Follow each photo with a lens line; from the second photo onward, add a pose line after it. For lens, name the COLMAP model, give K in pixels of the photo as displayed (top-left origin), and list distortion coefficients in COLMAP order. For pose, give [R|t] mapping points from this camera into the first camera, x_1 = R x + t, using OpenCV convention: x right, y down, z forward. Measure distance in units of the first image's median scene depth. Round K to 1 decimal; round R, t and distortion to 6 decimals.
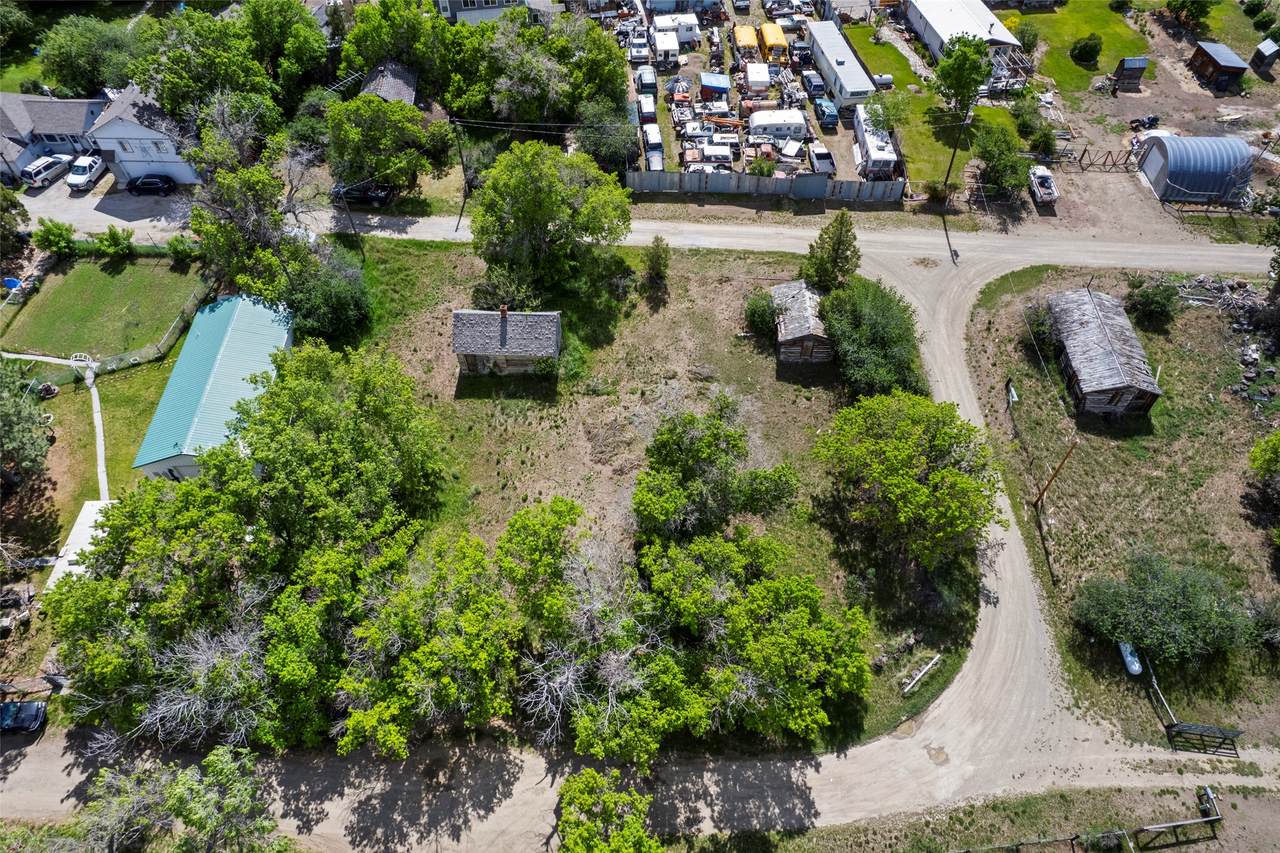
lens RADIAL K [[820.3, 0, 643.0], [0, 820.3, 428.4], [0, 0, 1]] dist [-0.080308, 0.072650]
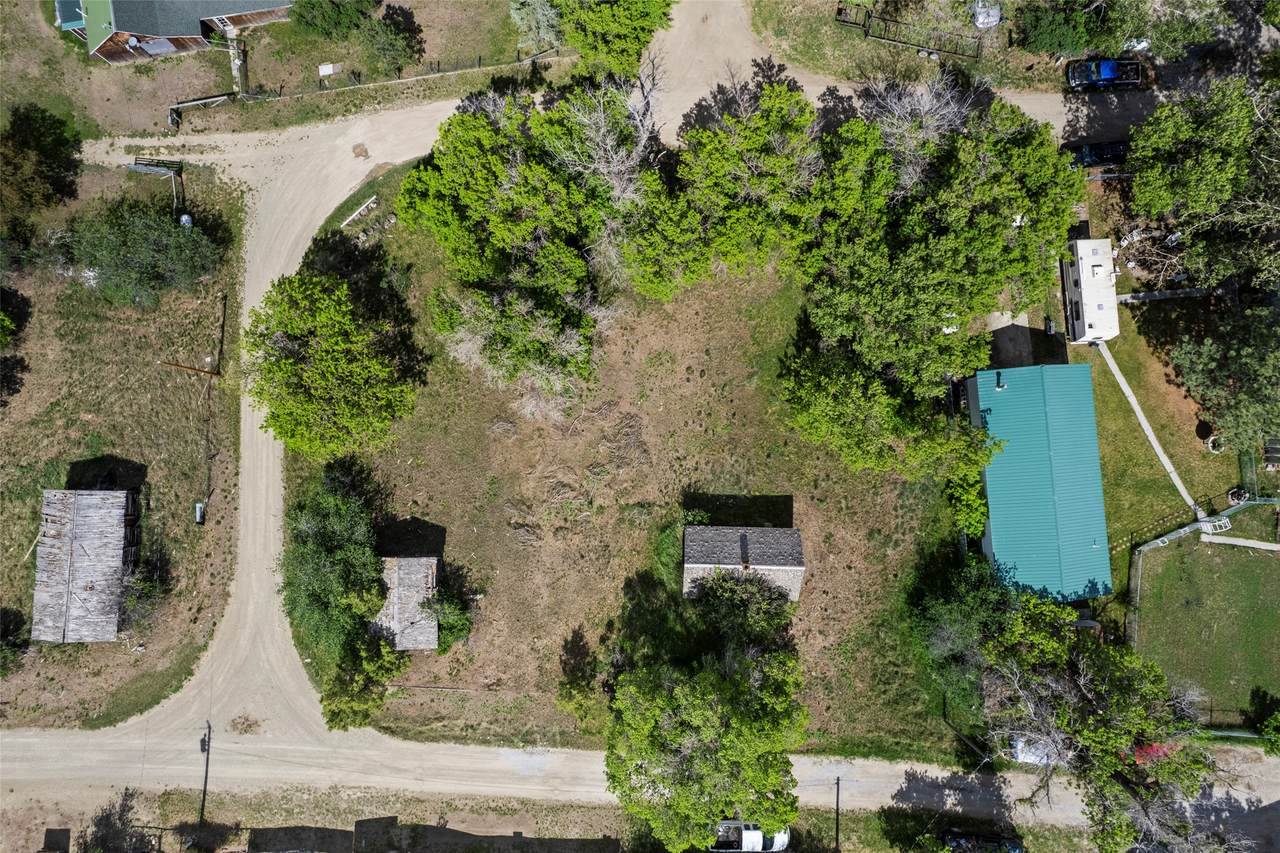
lens RADIAL K [[820.3, 0, 648.8], [0, 820.3, 425.1], [0, 0, 1]] dist [-0.080308, 0.072650]
pose [[-0.999681, 0.021073, 0.013941, -0.090973], [-0.006421, -0.745512, 0.666461, -0.661674], [0.024437, 0.666159, 0.745409, 0.272772]]
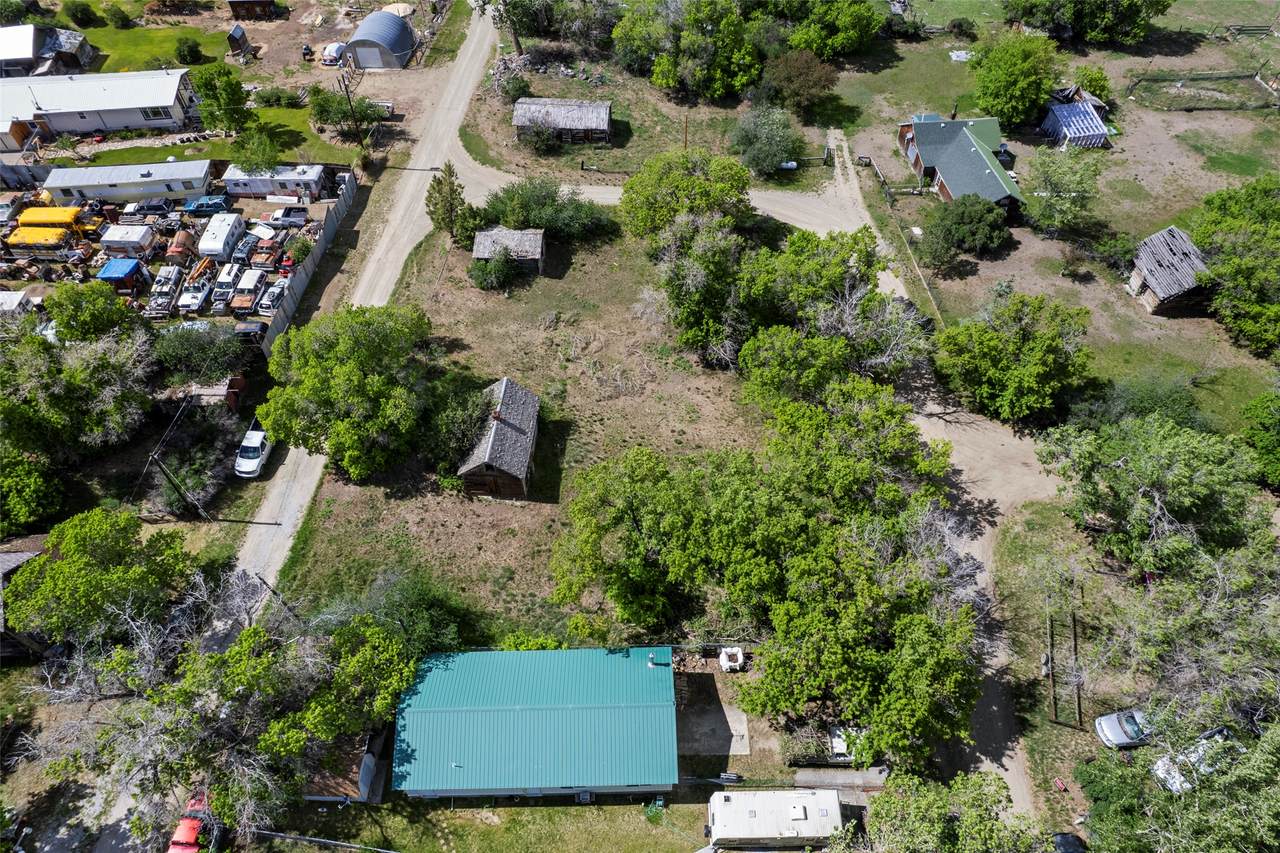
lens RADIAL K [[820.3, 0, 639.4], [0, 820.3, 424.1], [0, 0, 1]] dist [-0.080308, 0.072650]
pose [[0.026576, -0.772099, 0.634946, -0.849848], [0.784832, 0.409513, 0.465122, -0.494160], [-0.619139, 0.485965, 0.616851, 0.334893]]
